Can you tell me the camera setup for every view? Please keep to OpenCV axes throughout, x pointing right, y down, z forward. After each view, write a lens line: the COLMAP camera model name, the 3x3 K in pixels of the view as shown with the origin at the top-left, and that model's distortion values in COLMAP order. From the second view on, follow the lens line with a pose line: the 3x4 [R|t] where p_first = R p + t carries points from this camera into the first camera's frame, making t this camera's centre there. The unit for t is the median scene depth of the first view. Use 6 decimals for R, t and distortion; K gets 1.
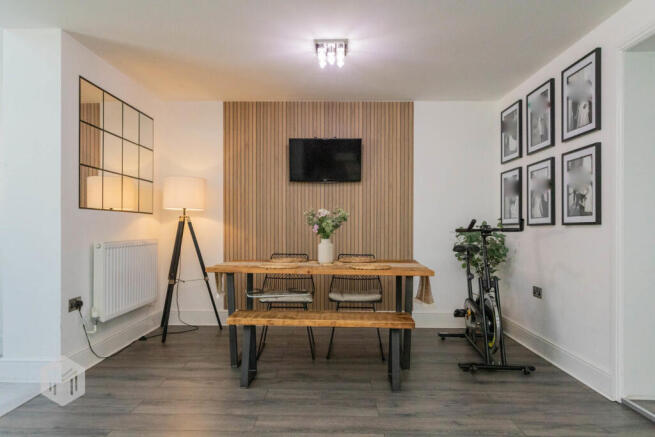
lens RADIAL K [[446.5, 0, 324.7], [0, 446.5, 221.0], [0, 0, 1]] dist [-0.001452, -0.000044]
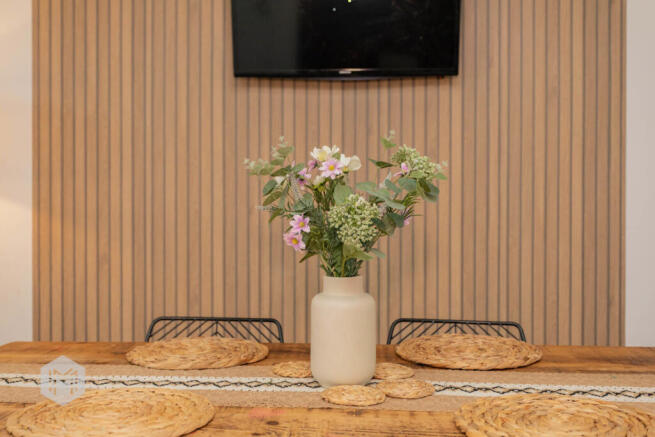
lens RADIAL K [[750.5, 0, 328.4], [0, 750.5, 217.7], [0, 0, 1]] dist [0.002729, 0.000000]
pose [[0.999575, -0.000061, -0.029141, 0.006134], [0.000598, 0.999831, 0.018390, 0.002916], [0.029134, -0.018400, 0.999406, 0.608342]]
